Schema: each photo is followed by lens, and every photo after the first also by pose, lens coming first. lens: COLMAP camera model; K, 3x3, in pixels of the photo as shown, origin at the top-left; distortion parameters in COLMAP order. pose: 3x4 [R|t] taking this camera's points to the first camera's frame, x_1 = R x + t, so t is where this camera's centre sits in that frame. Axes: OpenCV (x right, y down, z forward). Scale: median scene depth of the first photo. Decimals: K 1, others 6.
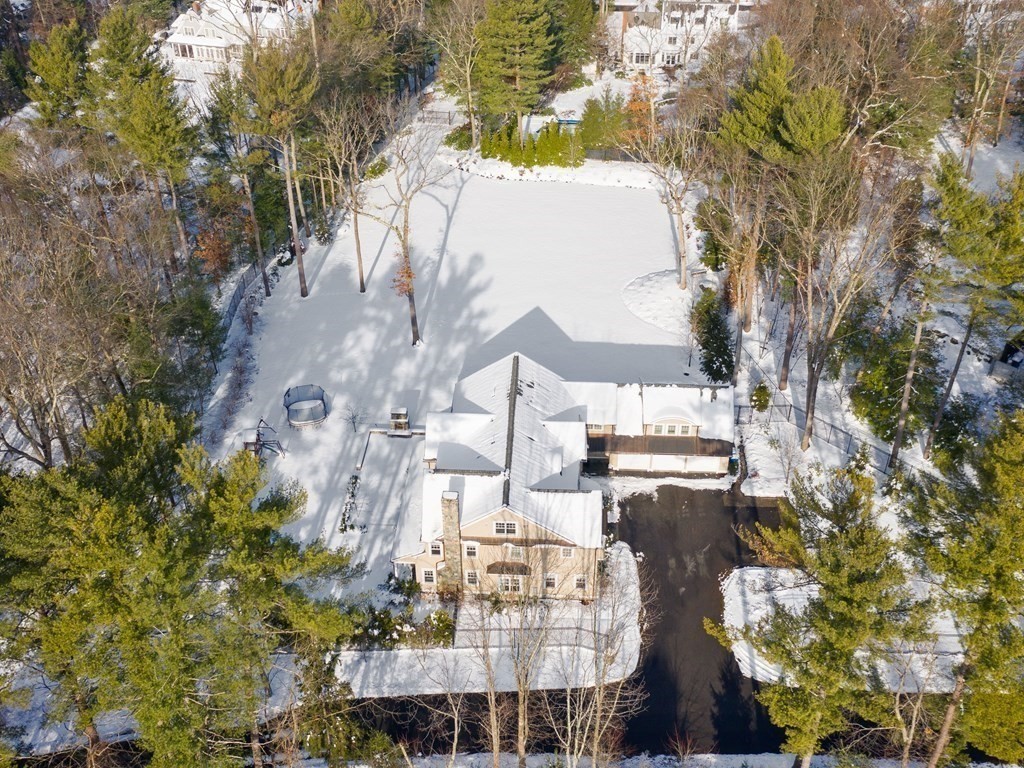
lens RADIAL K [[971.4, 0, 504.2], [0, 971.4, 382.6], [0, 0, 1]] dist [0.021901, 0.001088]
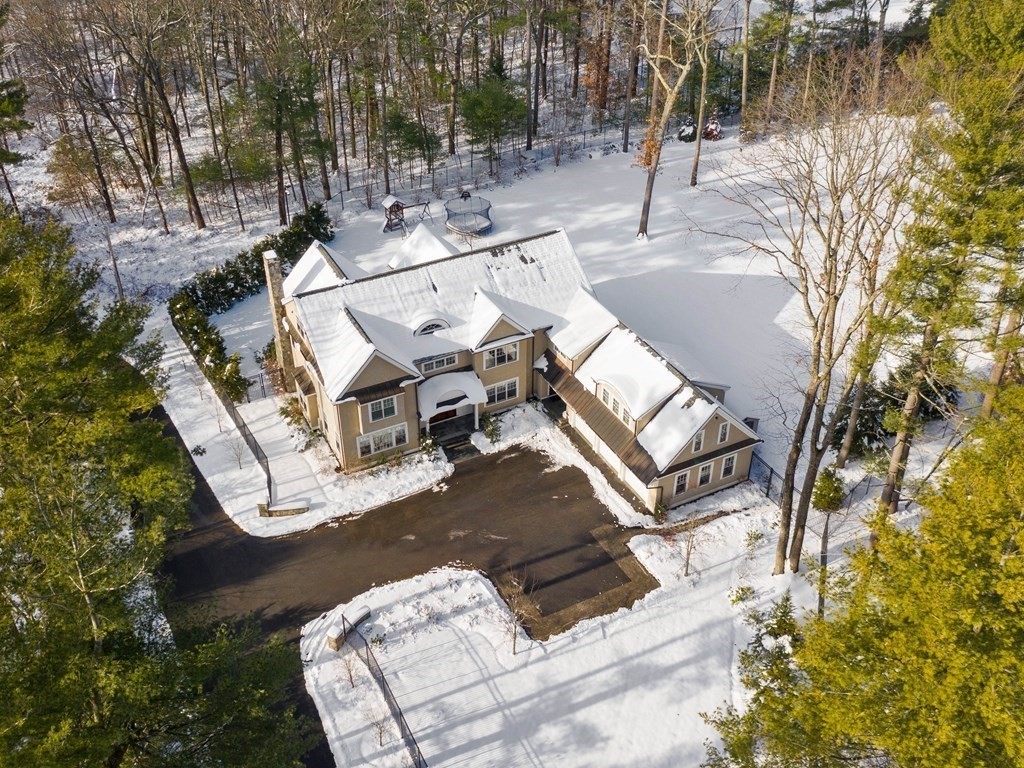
lens RADIAL K [[971.4, 0, 504.2], [0, 971.4, 382.6], [0, 0, 1]] dist [0.021901, 0.001088]
pose [[0.502856, 0.508246, -0.699158, 0.612094], [-0.506526, 0.828697, 0.238103, -0.092005], [0.700405, 0.234410, 0.674155, 0.461107]]
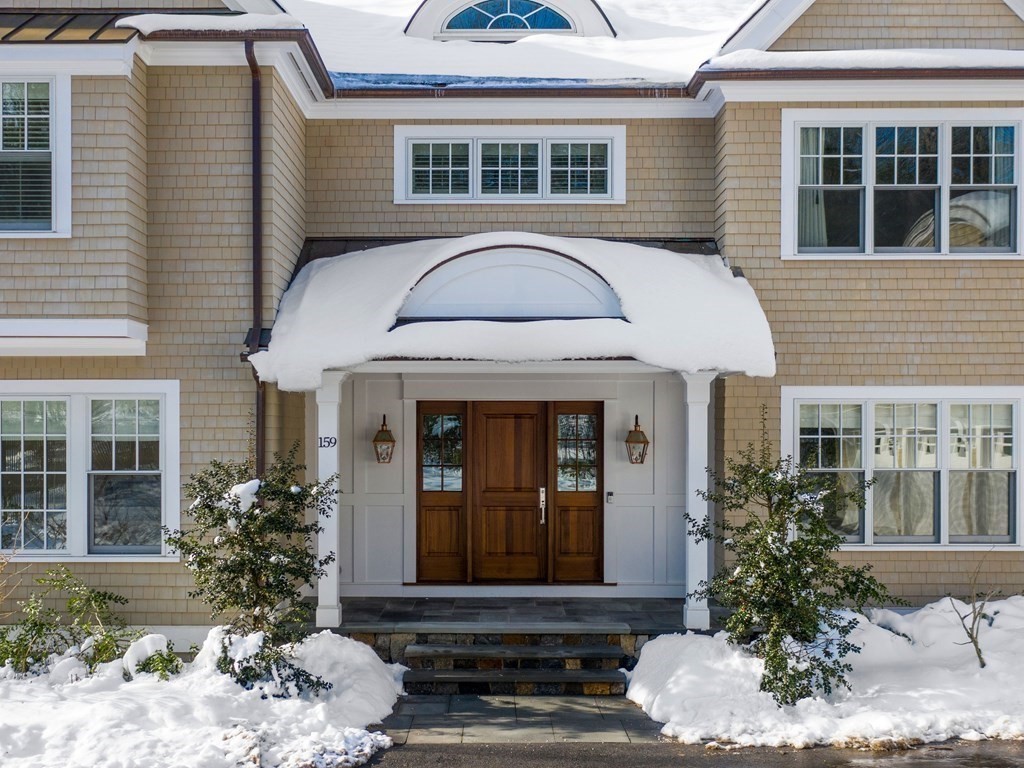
lens RADIAL K [[1060.1, 0, 488.9], [0, 1060.1, 443.1], [0, 0, 1]] dist [0.005769, -0.000757]
pose [[0.035343, 0.016464, -0.999240, 0.205780], [-0.582788, 0.812592, -0.007225, 0.127186], [0.811855, 0.582601, 0.038315, 0.931483]]
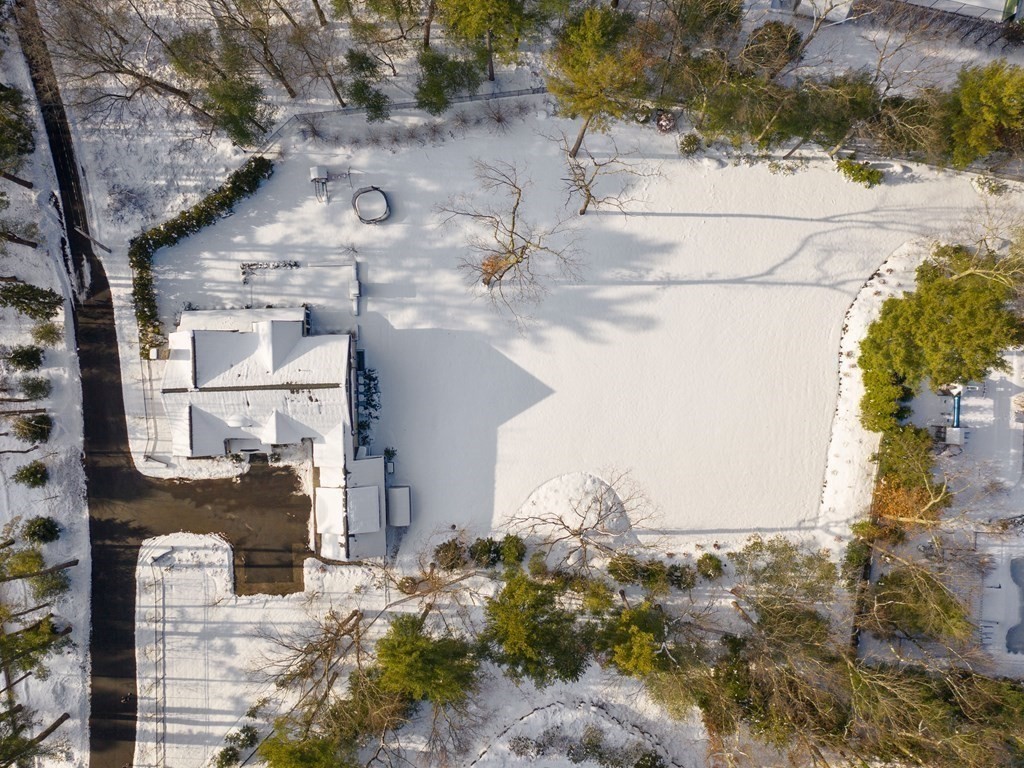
lens RADIAL K [[971.4, 0, 504.2], [0, 971.4, 382.6], [0, 0, 1]] dist [0.021901, 0.001088]
pose [[0.083855, 0.996441, 0.008559, 0.015895], [-0.577337, 0.041582, 0.815447, -1.135711], [0.812189, -0.073321, 0.578769, 0.463972]]
